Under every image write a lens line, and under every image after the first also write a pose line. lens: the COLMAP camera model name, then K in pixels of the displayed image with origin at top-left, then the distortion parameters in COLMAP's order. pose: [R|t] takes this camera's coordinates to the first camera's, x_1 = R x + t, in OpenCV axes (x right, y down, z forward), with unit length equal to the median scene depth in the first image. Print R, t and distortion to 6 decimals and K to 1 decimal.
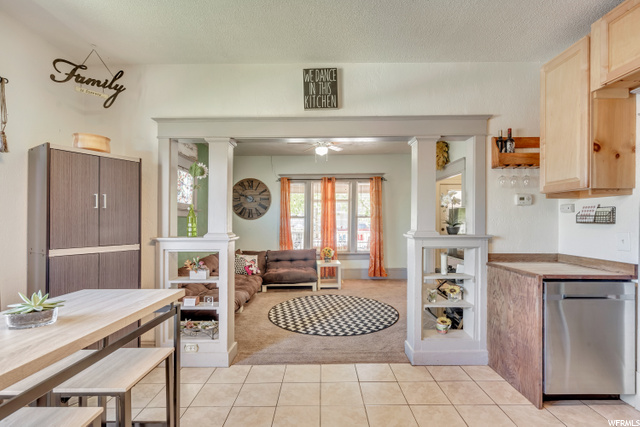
lens RADIAL K [[292.5, 0, 317.8], [0, 292.5, 217.4], [0, 0, 1]] dist [-0.001594, 0.000206]
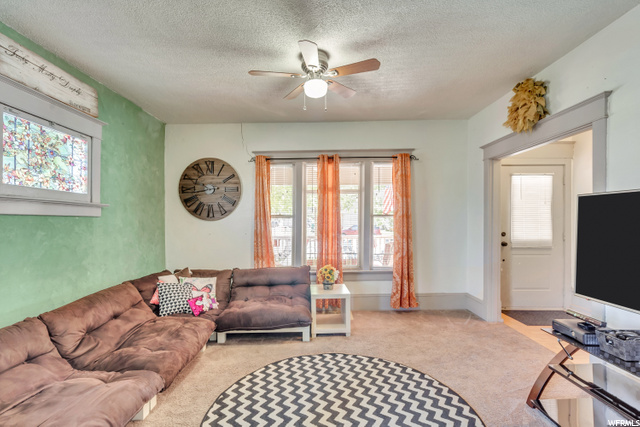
lens RADIAL K [[292.5, 0, 320.3], [0, 292.5, 219.3], [0, 0, 1]] dist [-0.001594, 0.000206]
pose [[0.999943, -0.004506, 0.009724, 0.010588], [0.004482, 0.999987, 0.002555, 0.004044], [-0.009735, -0.002511, 0.999949, 0.351745]]
